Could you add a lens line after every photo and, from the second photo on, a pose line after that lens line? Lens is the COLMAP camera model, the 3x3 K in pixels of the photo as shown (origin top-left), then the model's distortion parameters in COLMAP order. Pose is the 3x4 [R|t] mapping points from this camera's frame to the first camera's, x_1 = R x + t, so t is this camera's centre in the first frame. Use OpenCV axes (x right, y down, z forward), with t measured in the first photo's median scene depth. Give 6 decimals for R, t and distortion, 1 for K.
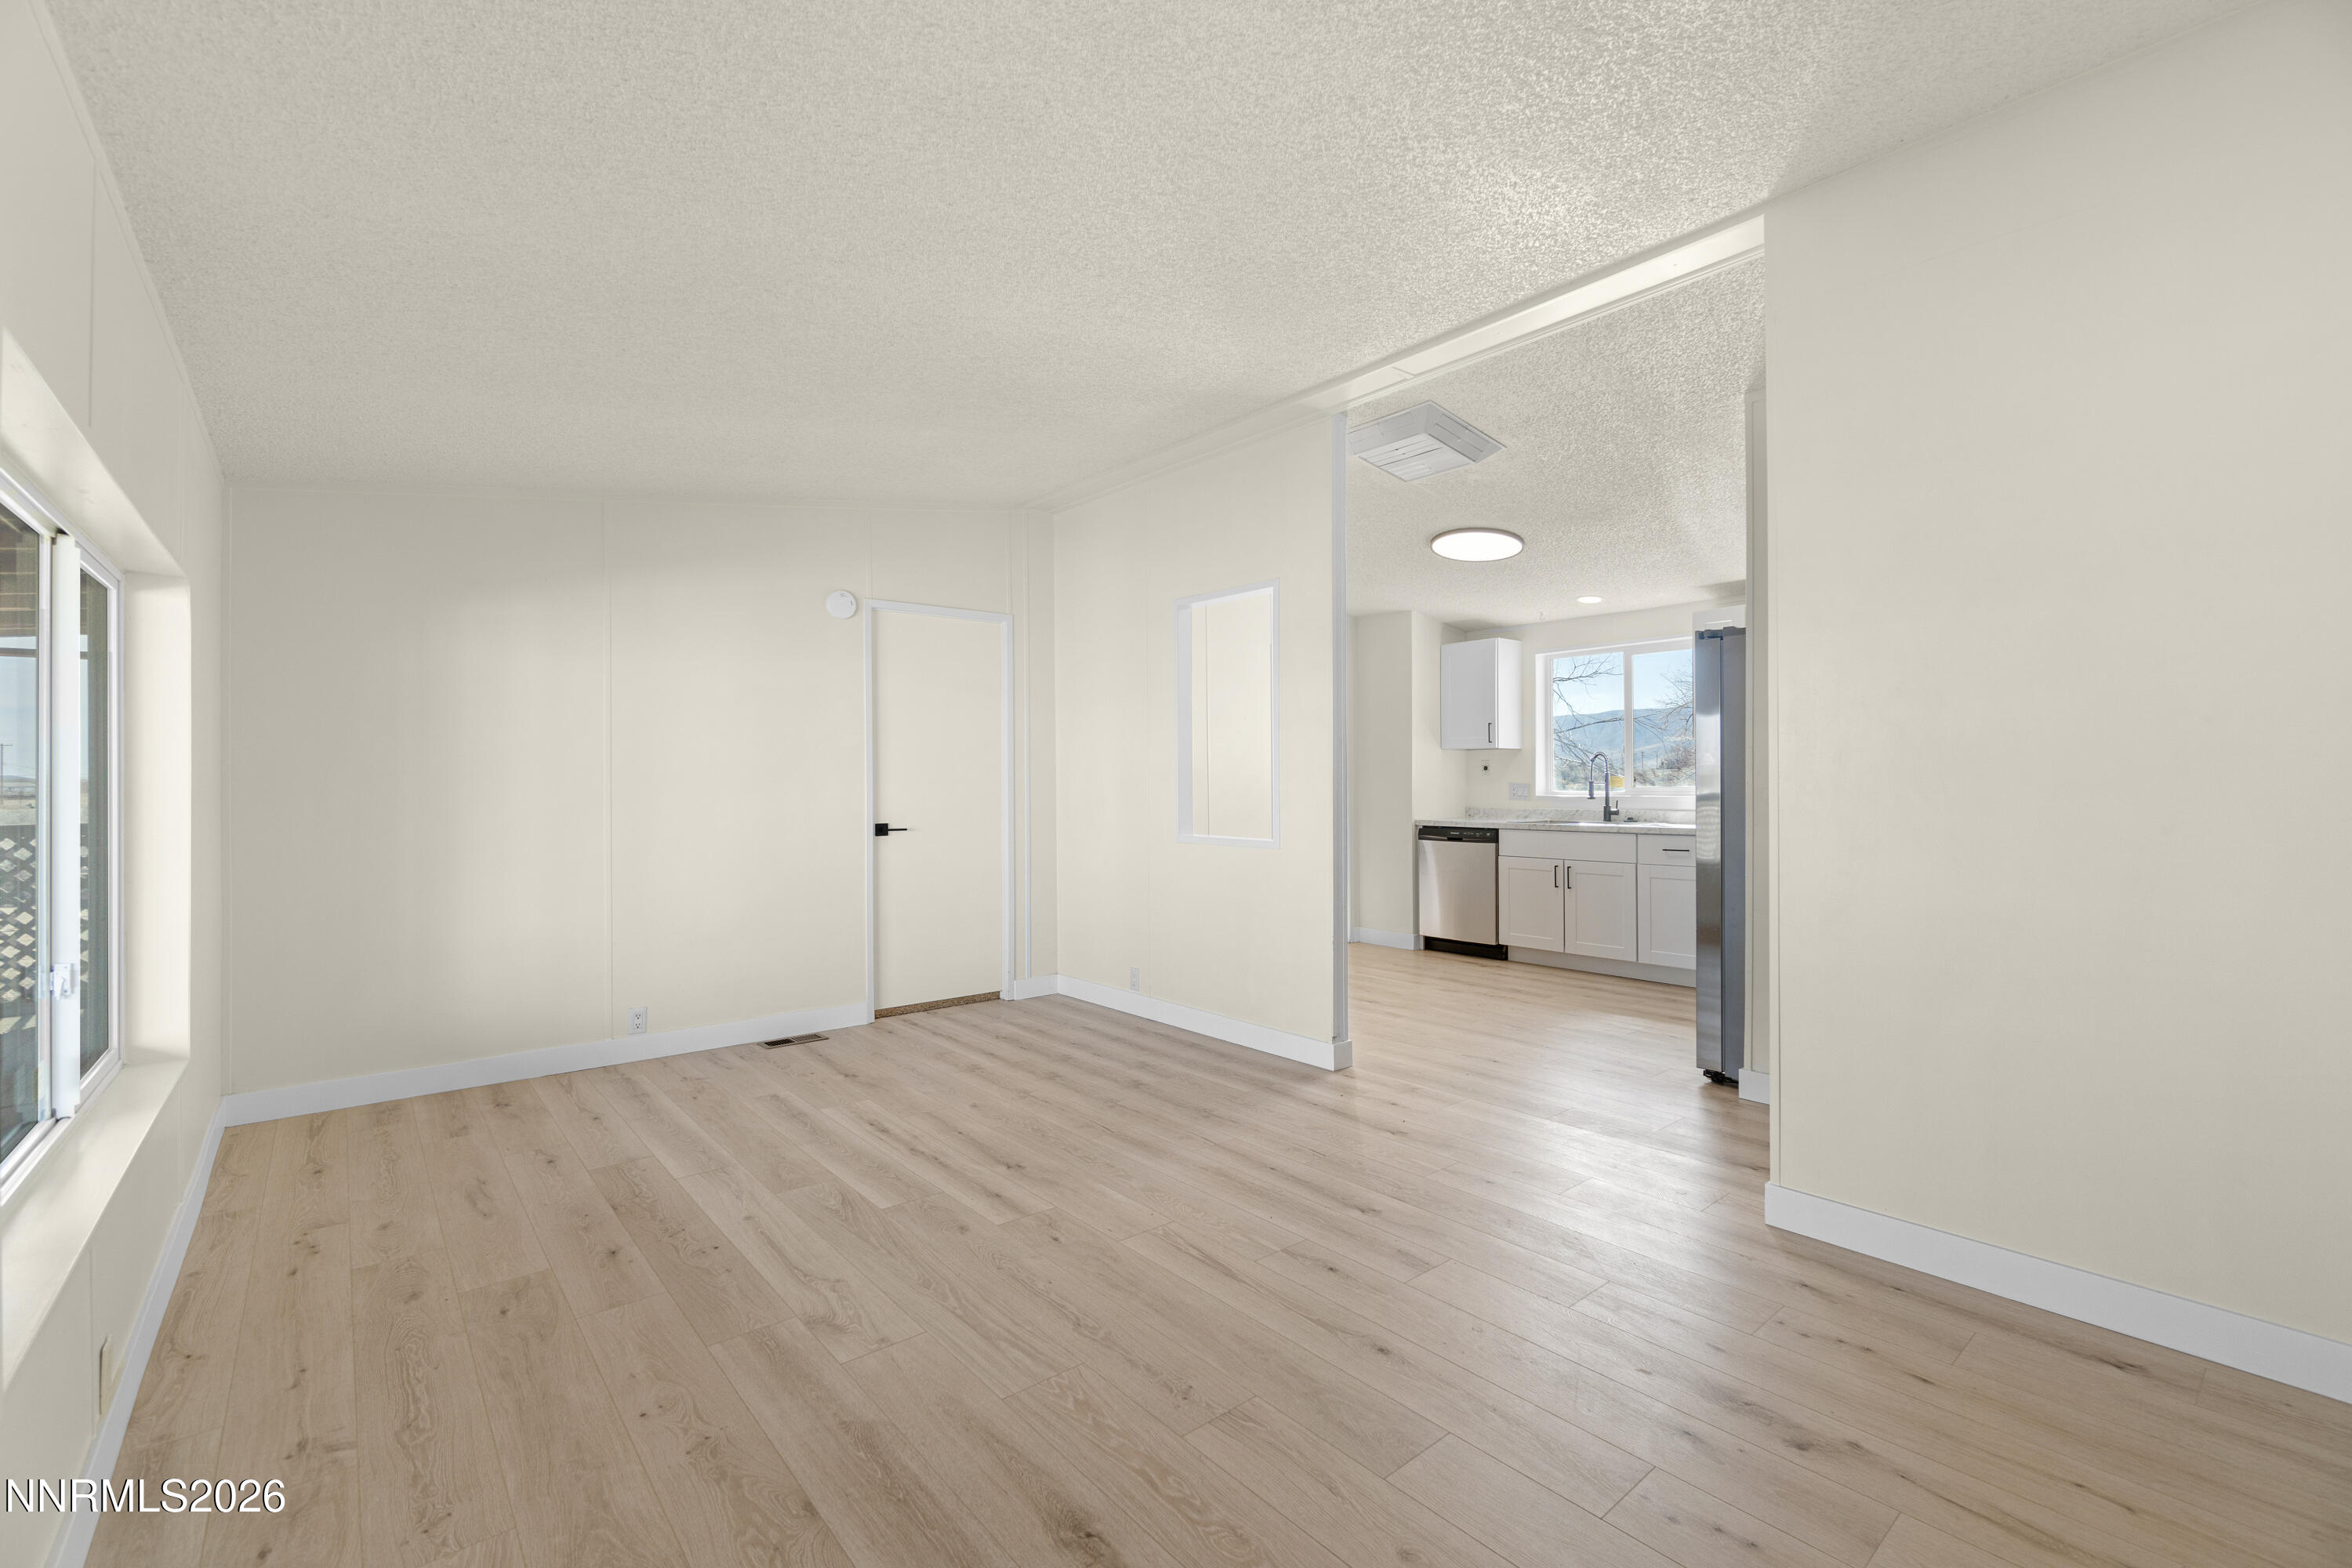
lens RADIAL K [[1013.5, 0, 1161.5], [0, 1013.5, 772.6], [0, 0, 1]] dist [-0.004402, 0.002965]
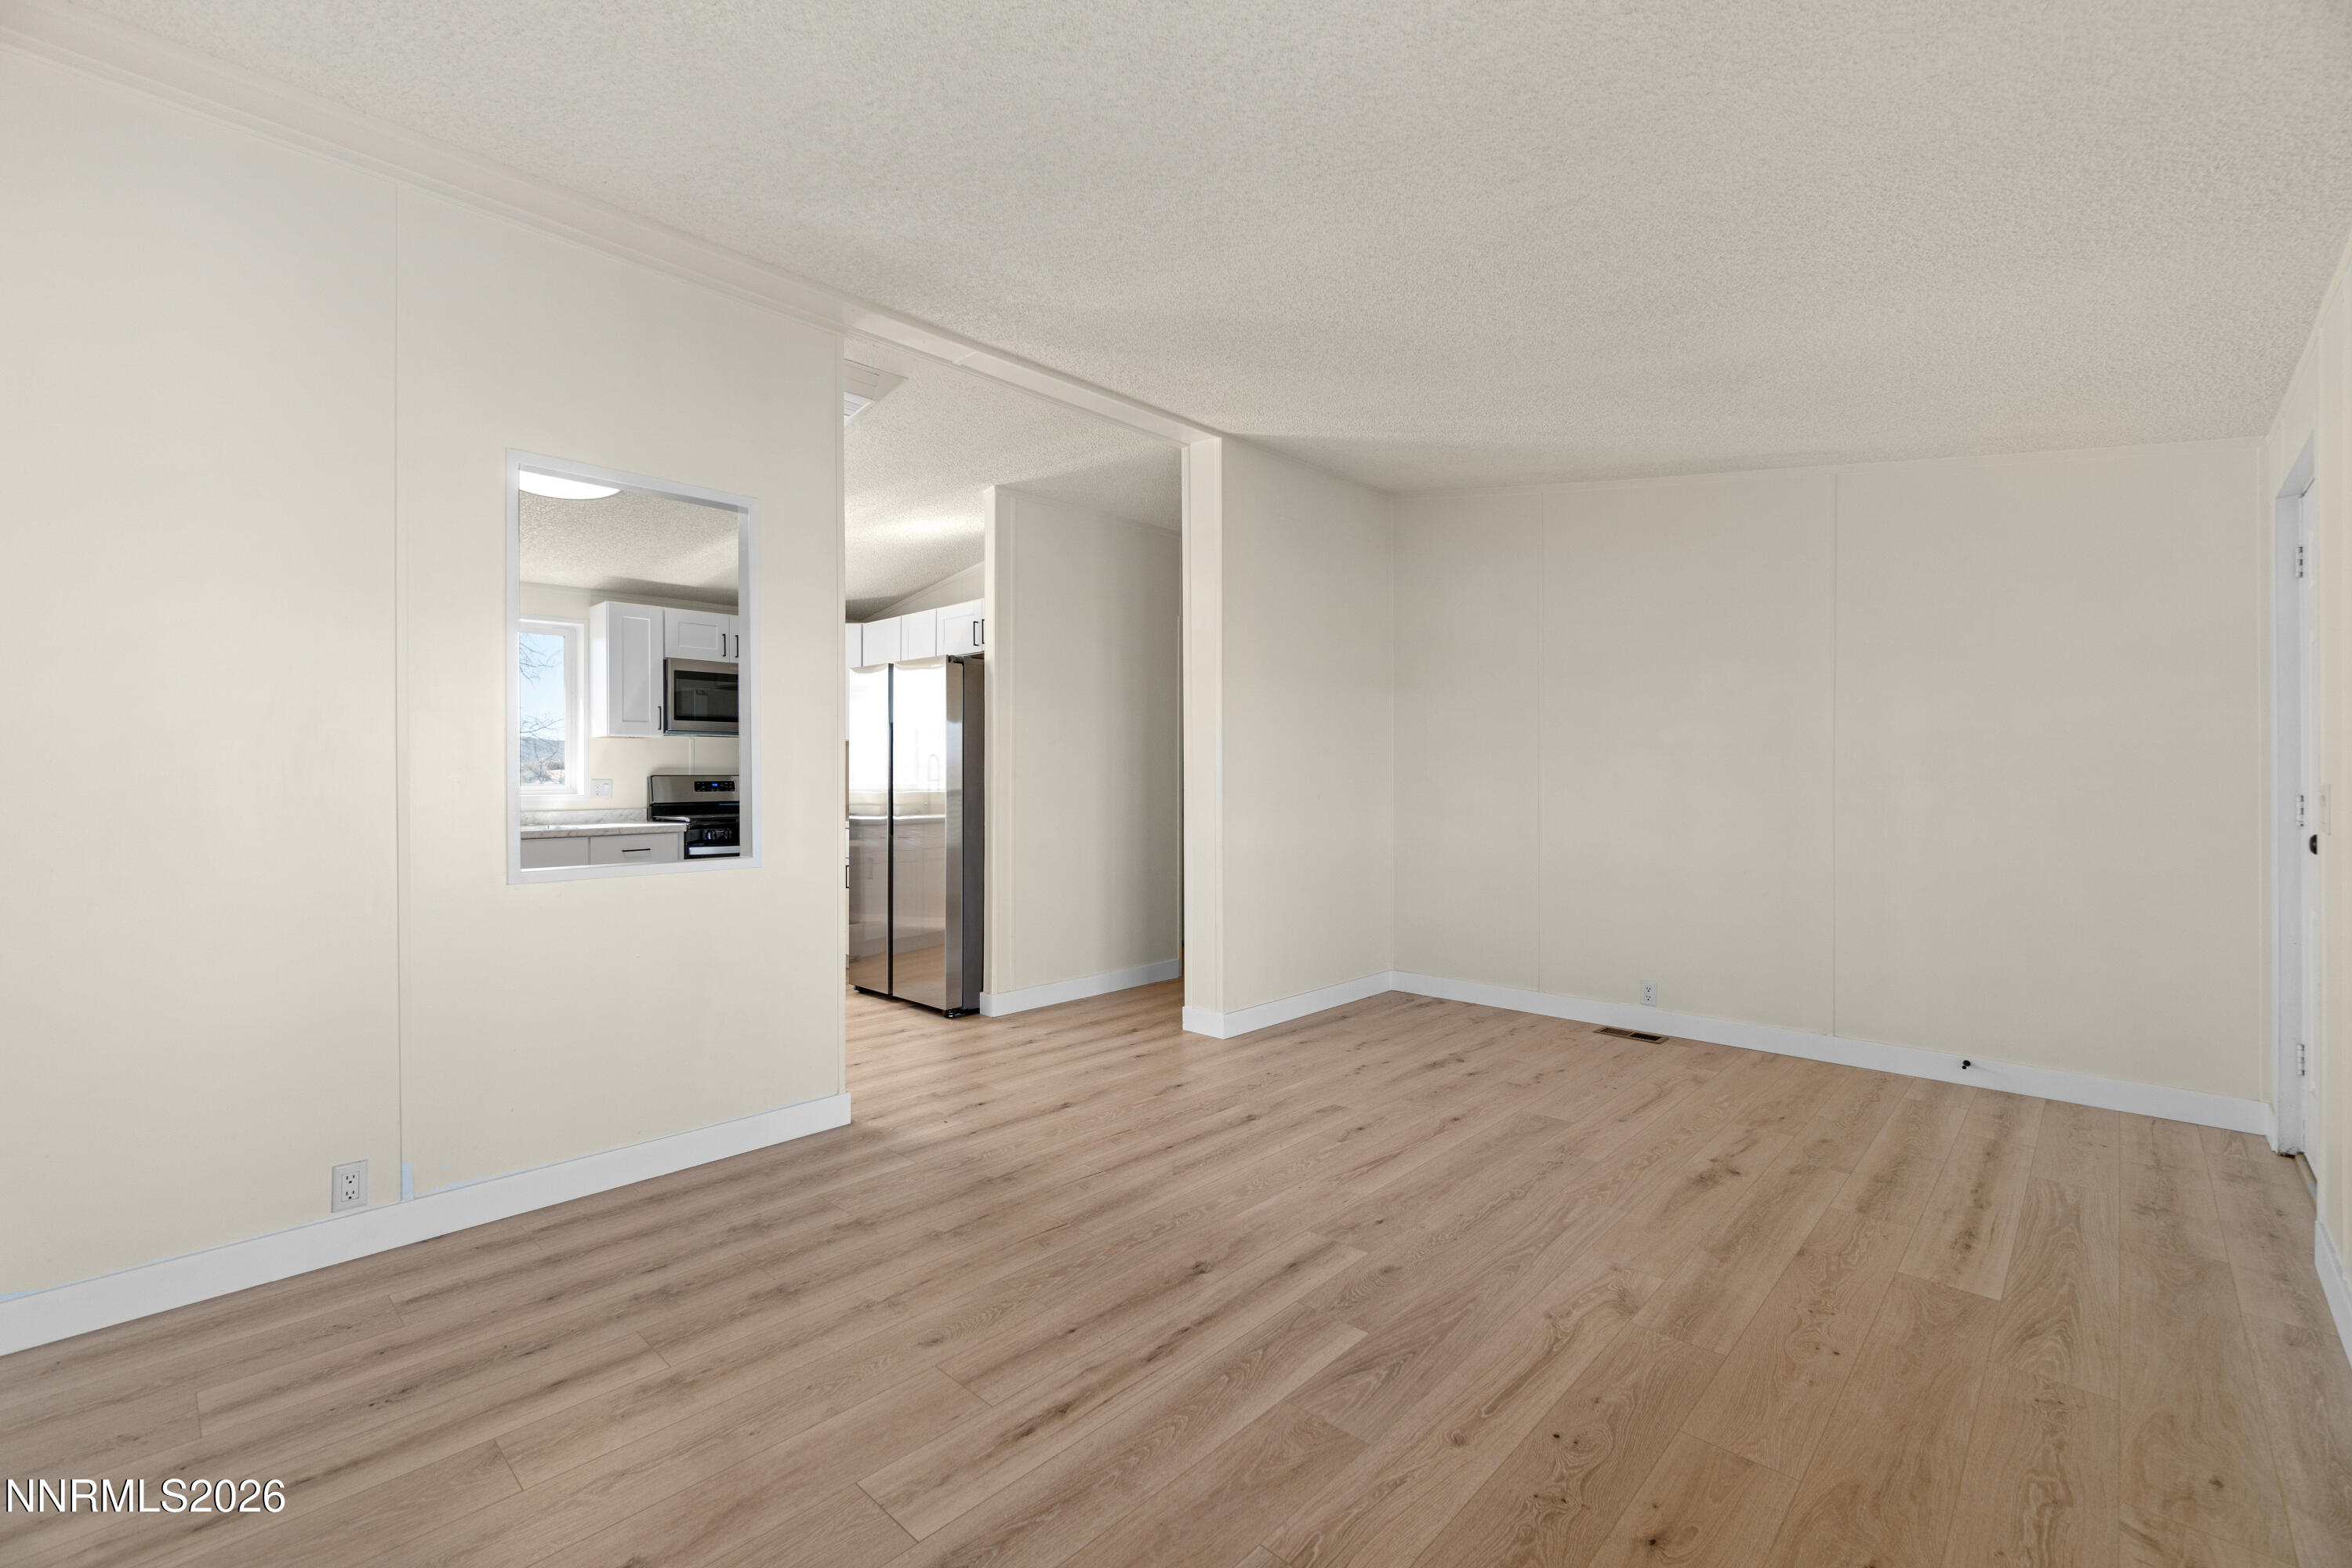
lens RADIAL K [[1013.5, 0, 1161.5], [0, 1013.5, 772.6], [0, 0, 1]] dist [-0.004402, 0.002965]
pose [[-0.122328, 0.009674, 0.992443, -0.872880], [-0.005778, 0.999929, -0.010459, 0.017252], [-0.992473, -0.007014, -0.122264, 1.075529]]
